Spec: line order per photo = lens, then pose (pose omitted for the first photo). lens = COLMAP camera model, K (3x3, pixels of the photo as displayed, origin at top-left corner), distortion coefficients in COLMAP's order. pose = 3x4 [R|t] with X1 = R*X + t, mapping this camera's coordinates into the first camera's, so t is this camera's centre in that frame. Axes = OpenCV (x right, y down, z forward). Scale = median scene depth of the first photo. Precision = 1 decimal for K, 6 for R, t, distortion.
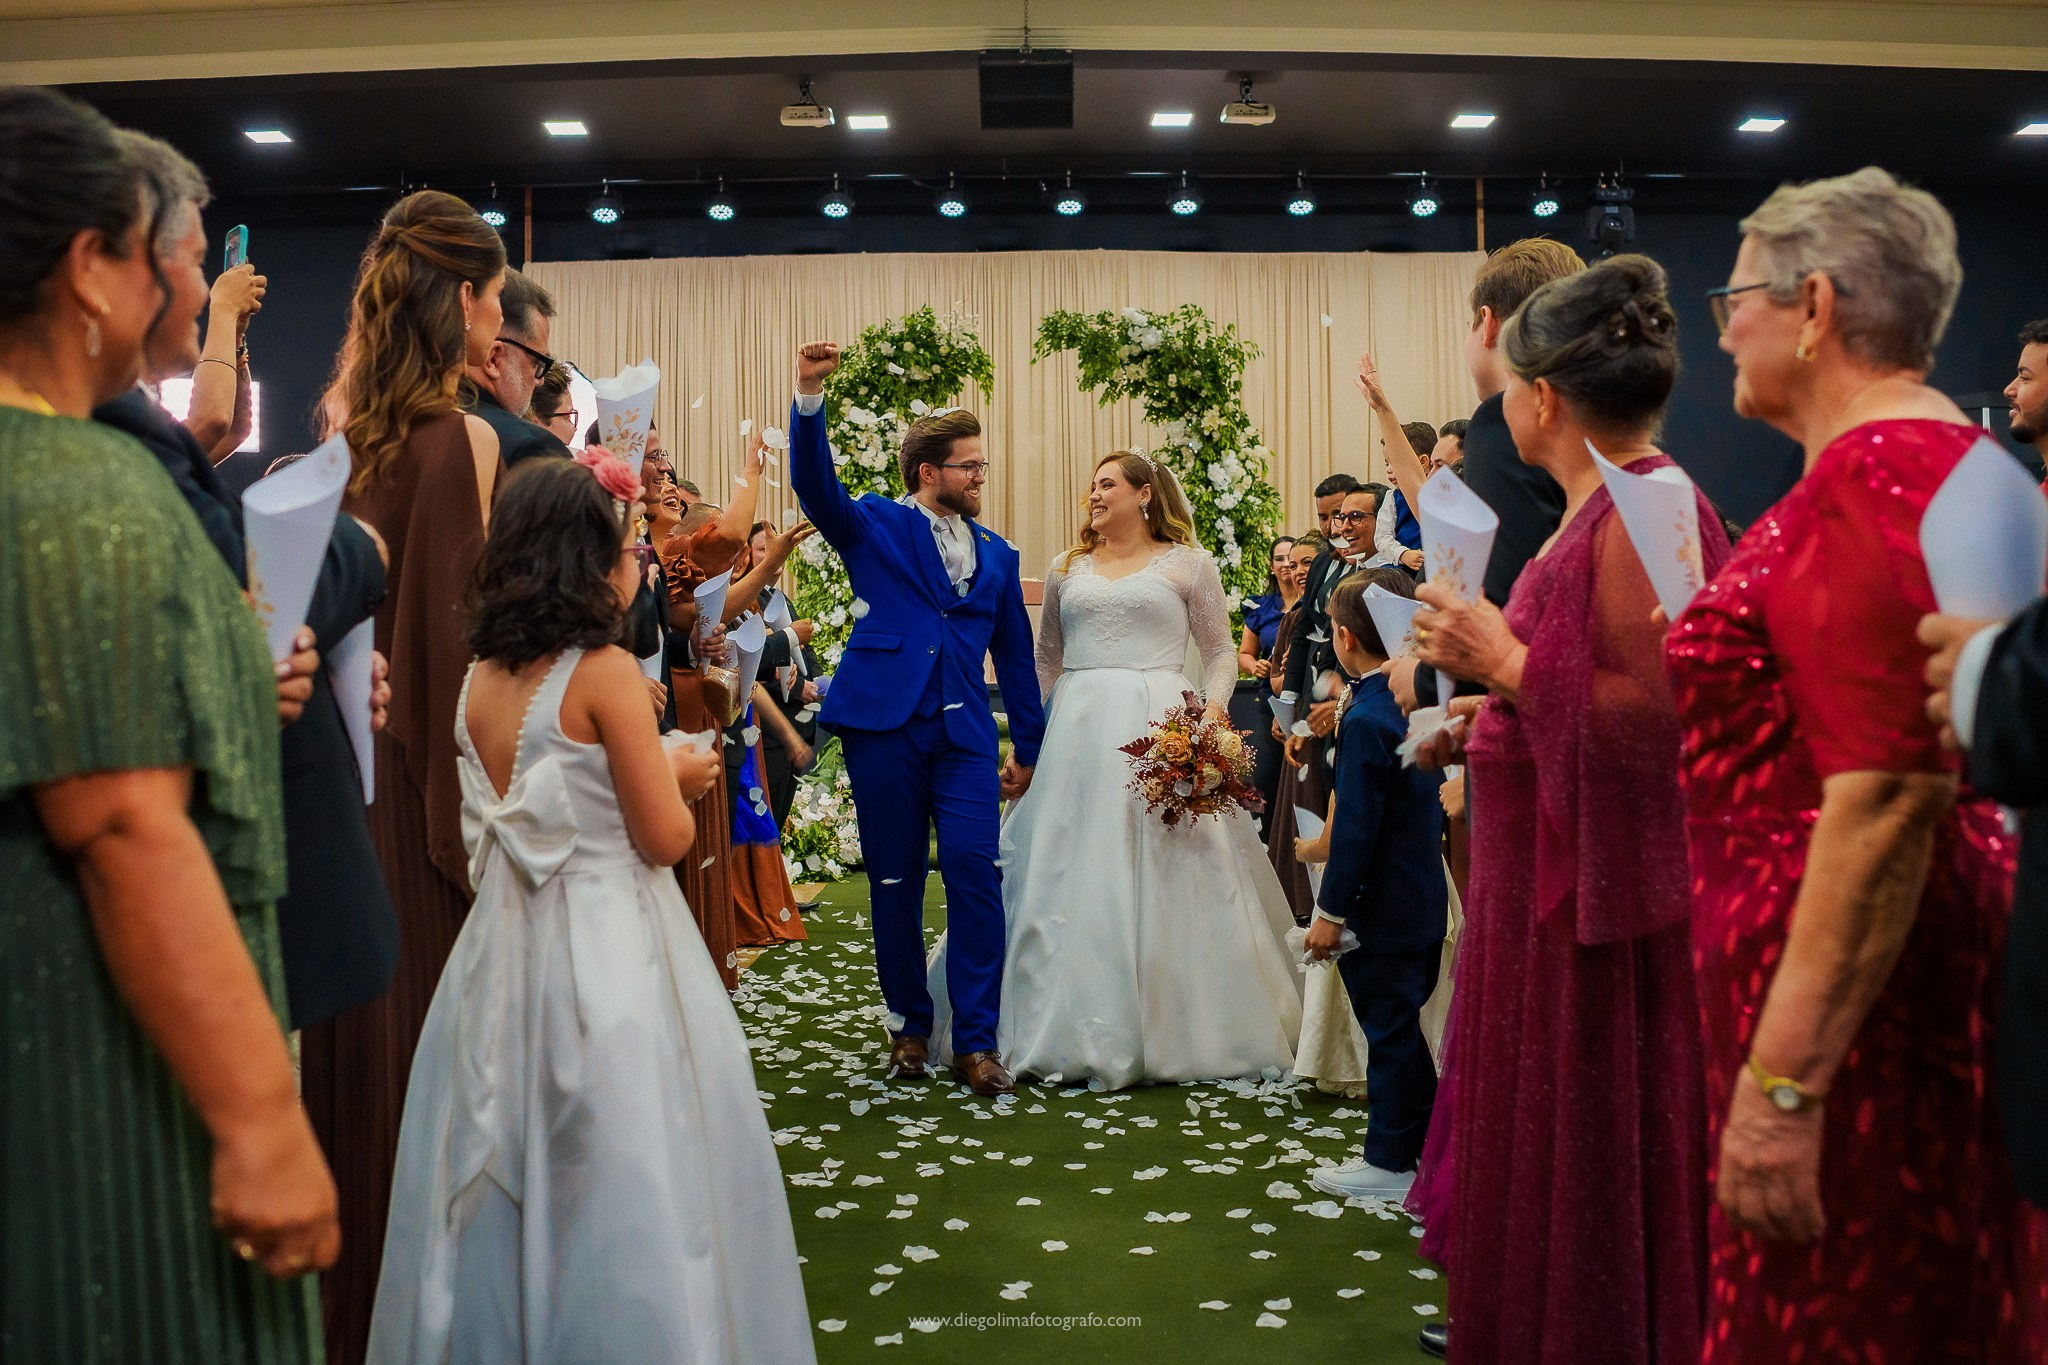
lens RADIAL K [[1961.2, 0, 1028.5], [0, 1961.2, 644.3], [0, 0, 1]] dist [-0.154307, 0.118350]
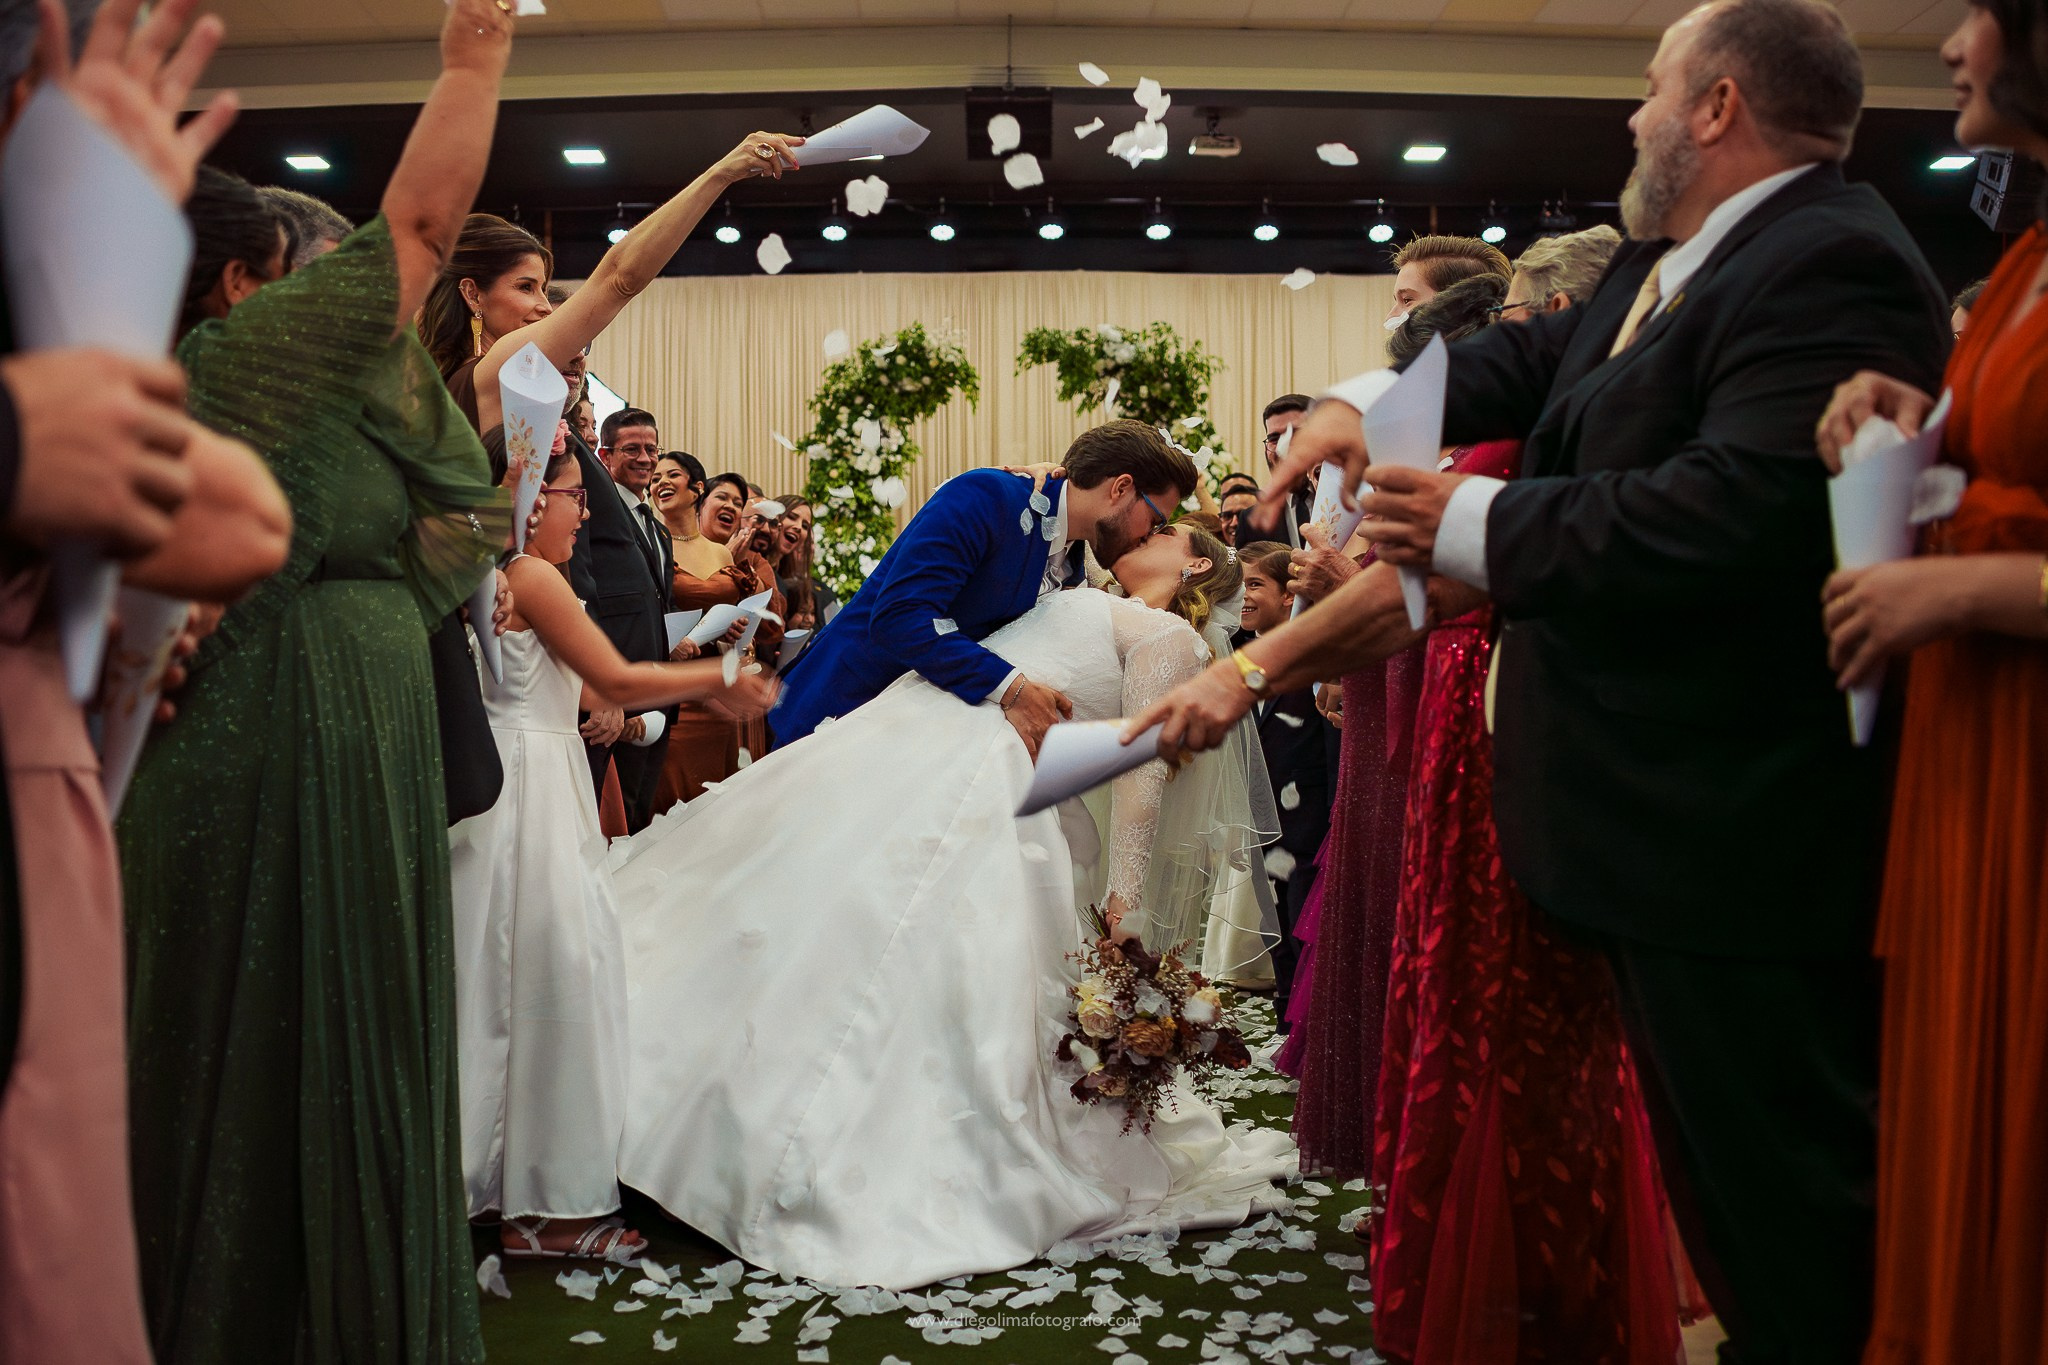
lens RADIAL K [[1960.3, 0, 1065.2], [0, 1960.3, 677.3], [0, 0, 1]] dist [-0.144032, 0.002295]
pose [[0.999883, 0.002891, 0.015023, 0.014004], [-0.003015, 0.999961, 0.008241, 0.014547], [-0.014999, -0.008286, 0.999853, -0.085286]]
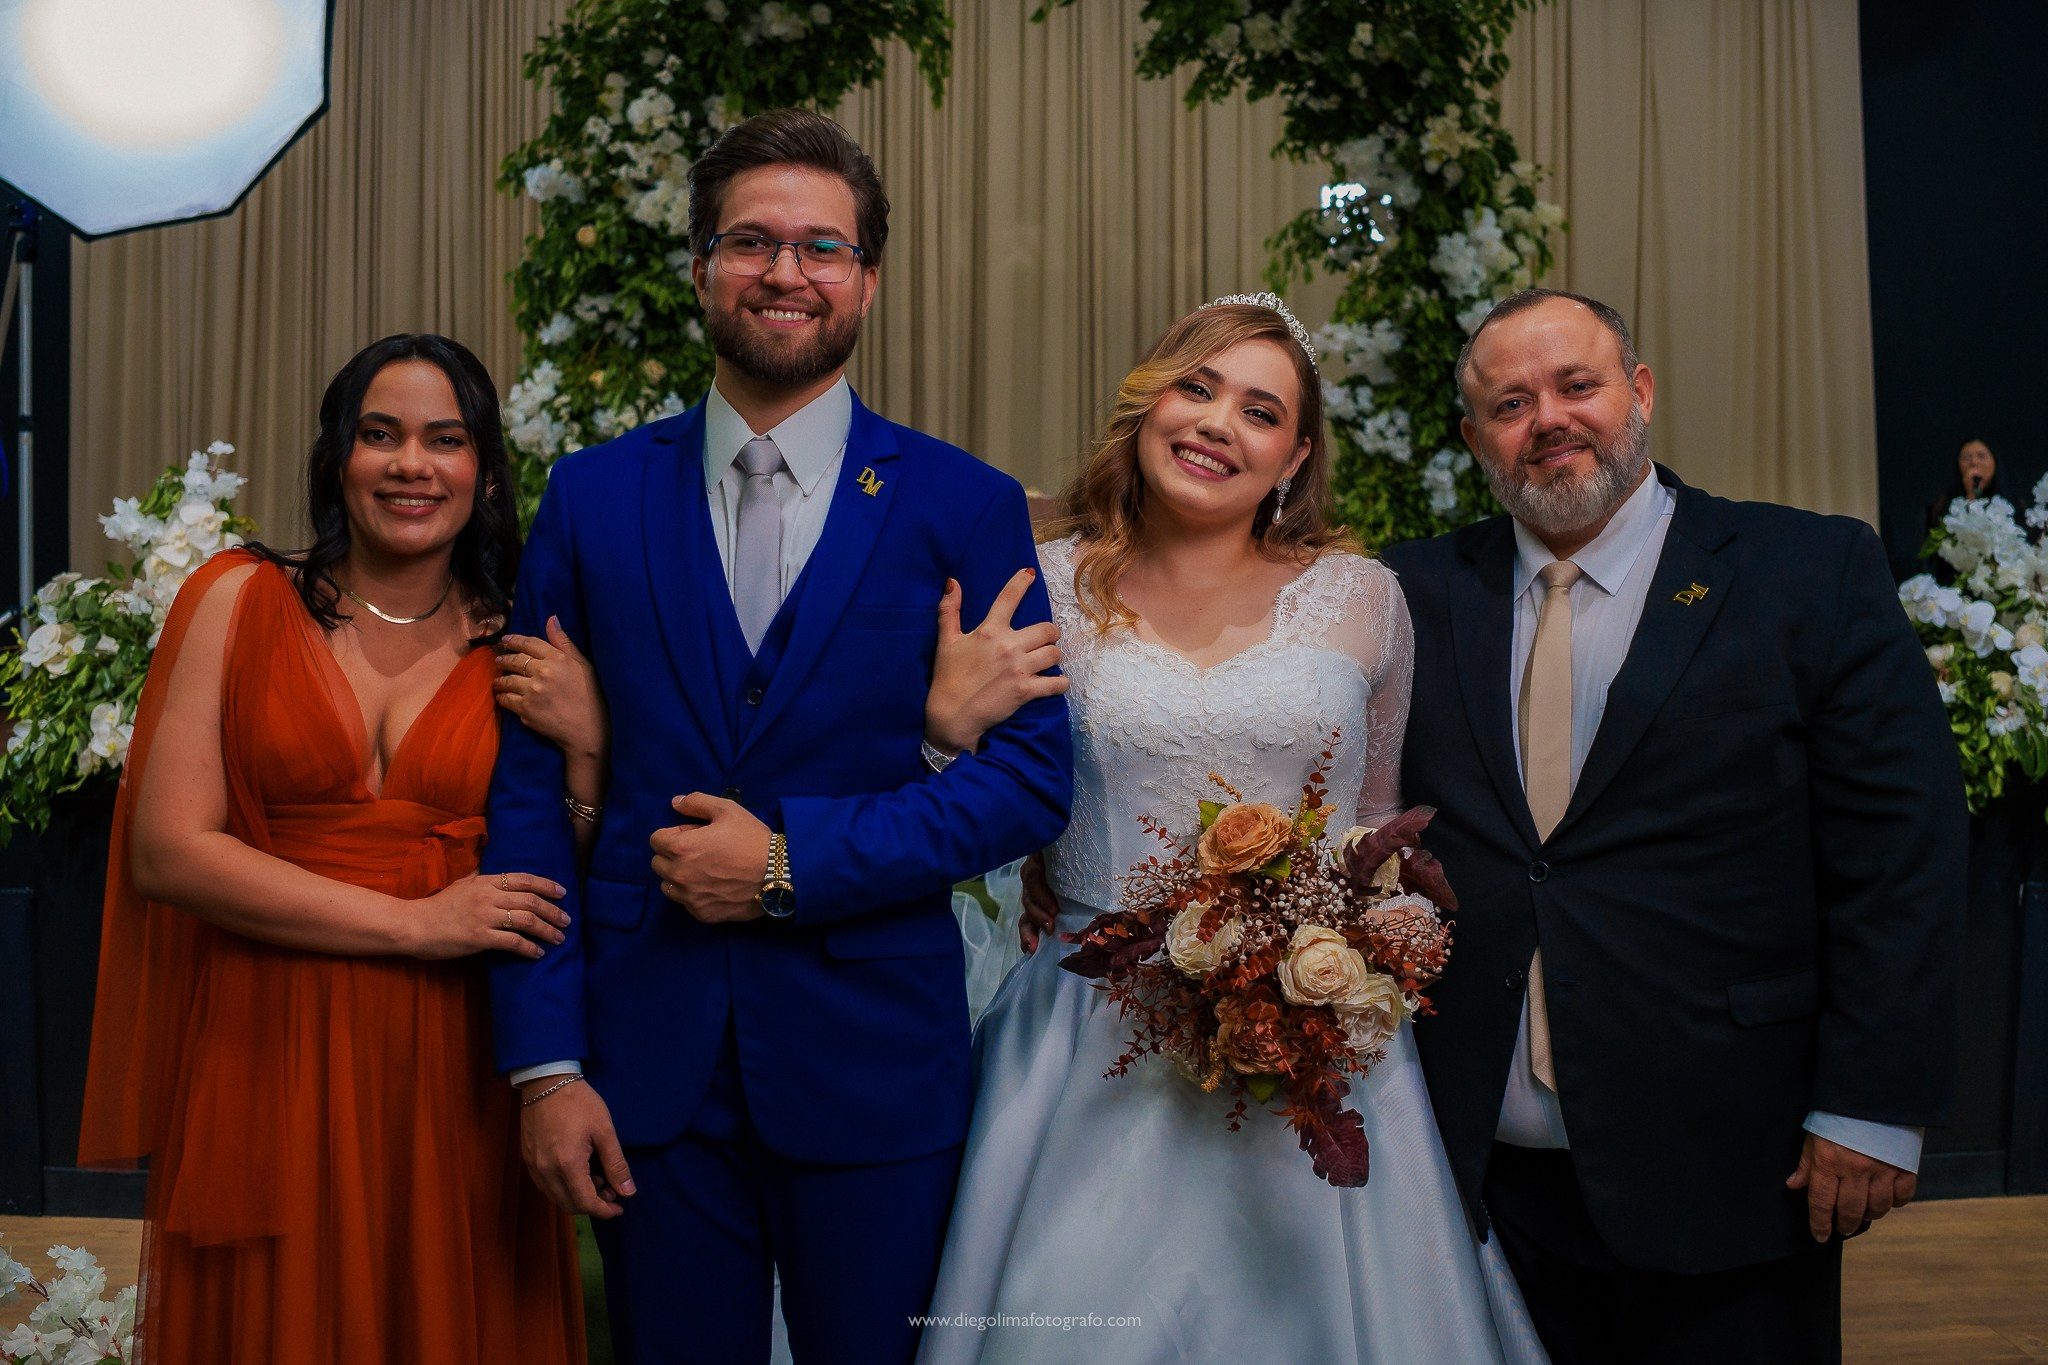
lens RADIAL K [[1784.0, 0, 1067.5], [0, 1784.0, 684.9], [0, 0, 1]] dist [-0.120201, 0.009661]
pose [[0.998813, 0.010684, 0.047523, -0.008672], [-0.014012, 0.997431, 0.070250, -0.018055], [-0.046650, -0.070832, 0.996397, 0.593424]]
